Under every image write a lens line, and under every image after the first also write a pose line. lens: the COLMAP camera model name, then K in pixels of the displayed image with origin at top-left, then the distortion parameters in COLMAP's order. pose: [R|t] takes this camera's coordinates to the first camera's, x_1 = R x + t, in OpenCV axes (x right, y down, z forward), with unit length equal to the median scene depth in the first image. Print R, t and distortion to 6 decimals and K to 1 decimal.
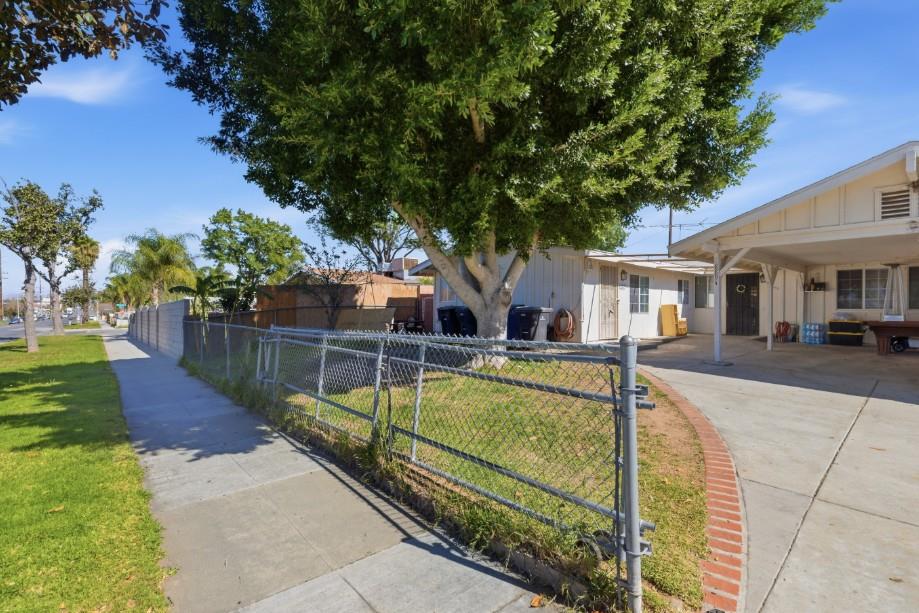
lens RADIAL K [[433.6, 0, 468.1], [0, 433.6, 298.9], [0, 0, 1]] dist [-0.000938, -0.000616]
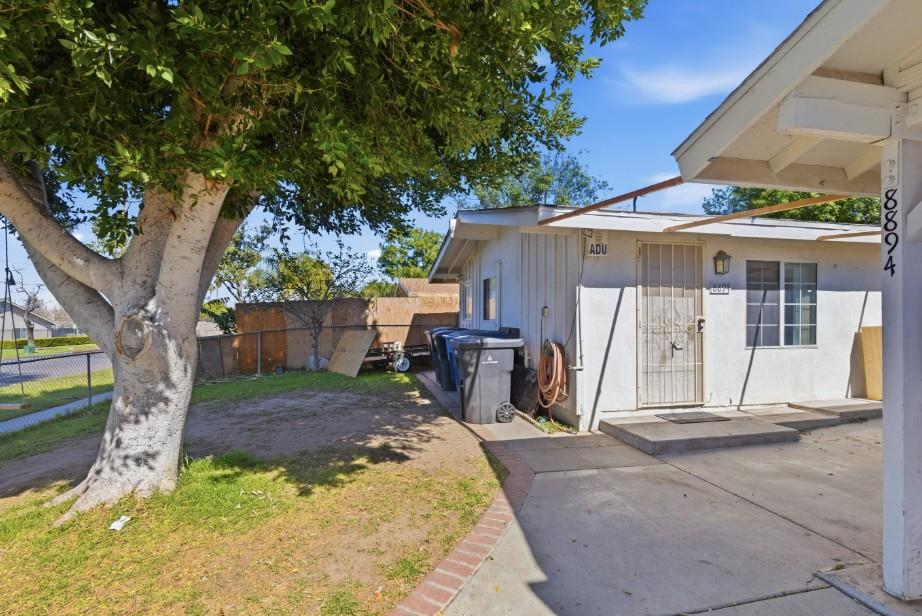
lens RADIAL K [[448.0, 0, 461.0], [0, 448.0, 308.0], [0, 0, 1]] dist [0.012021, -0.000325]
pose [[0.888569, -0.018489, -0.458370, 0.349823], [0.019774, 0.999802, -0.001997, -0.013956], [0.458317, -0.007289, 0.888759, 0.487791]]
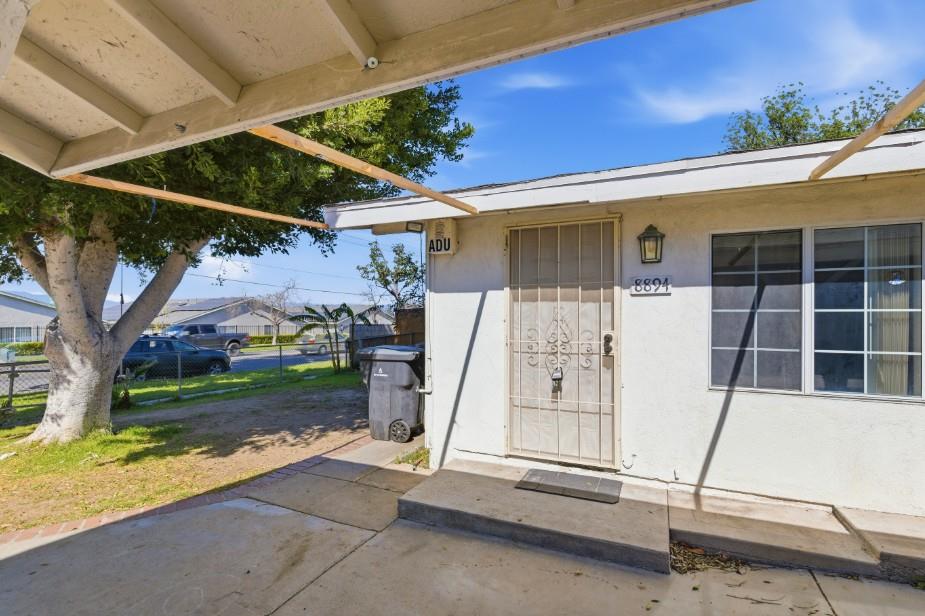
lens RADIAL K [[431.9, 0, 471.8], [0, 431.9, 301.7], [0, 0, 1]] dist [0.000814, -0.000203]
pose [[0.423299, -0.037356, -0.905220, 0.587410], [0.023865, 0.999263, -0.030078, -0.014429], [0.905676, -0.008871, 0.423878, 0.823305]]
